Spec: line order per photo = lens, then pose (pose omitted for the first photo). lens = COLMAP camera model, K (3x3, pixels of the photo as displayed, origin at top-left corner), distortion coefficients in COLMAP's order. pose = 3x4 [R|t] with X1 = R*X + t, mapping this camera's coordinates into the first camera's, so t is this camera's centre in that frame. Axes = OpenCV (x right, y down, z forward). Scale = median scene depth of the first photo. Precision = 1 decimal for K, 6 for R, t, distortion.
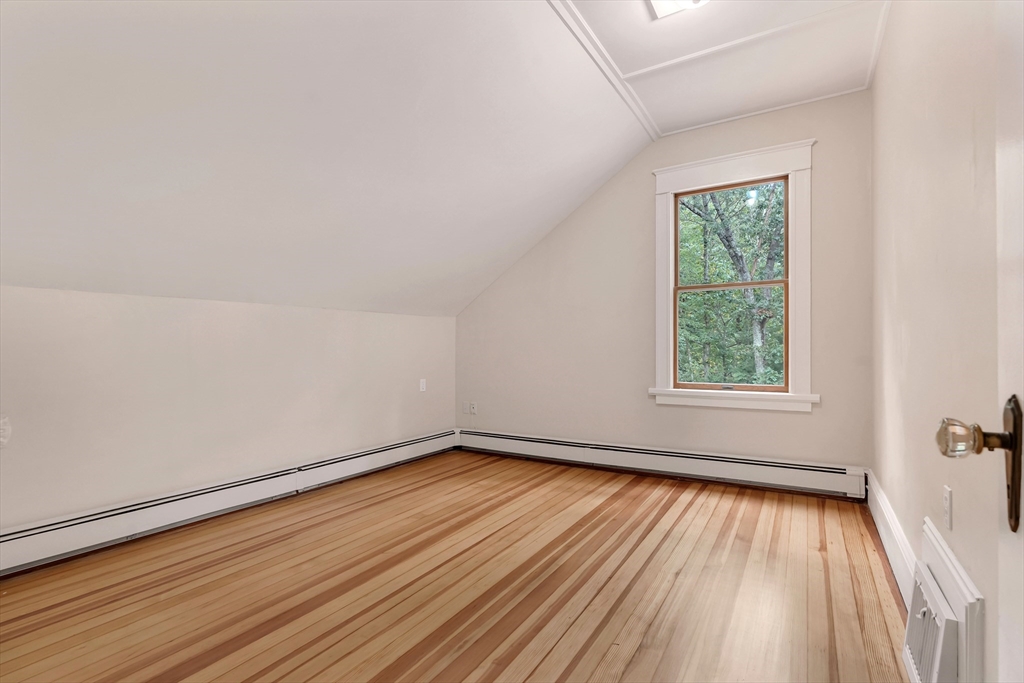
lens RADIAL K [[480.7, 0, 513.5], [0, 480.7, 349.1], [0, 0, 1]] dist [0.000239, 0.000096]
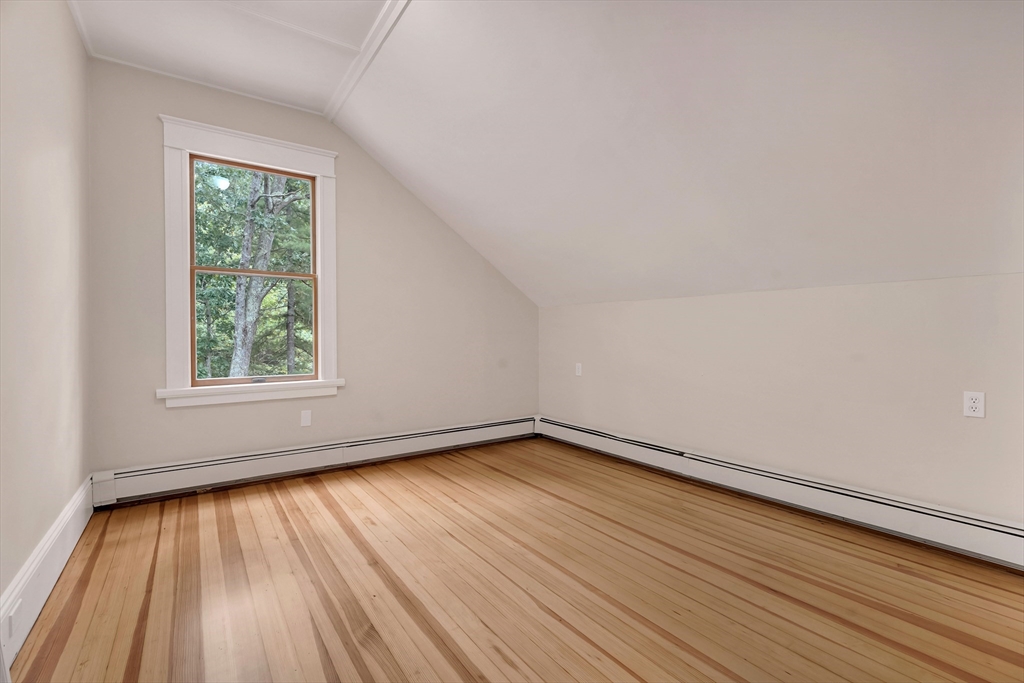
lens RADIAL K [[485.9, 0, 523.9], [0, 485.9, 332.7], [0, 0, 1]] dist [0.000283, 0.000052]
pose [[0.358007, 0.006397, 0.933697, -0.245913], [0.009775, 0.999896, -0.010598, 0.002289], [-0.933668, 0.012921, 0.357908, 0.161285]]
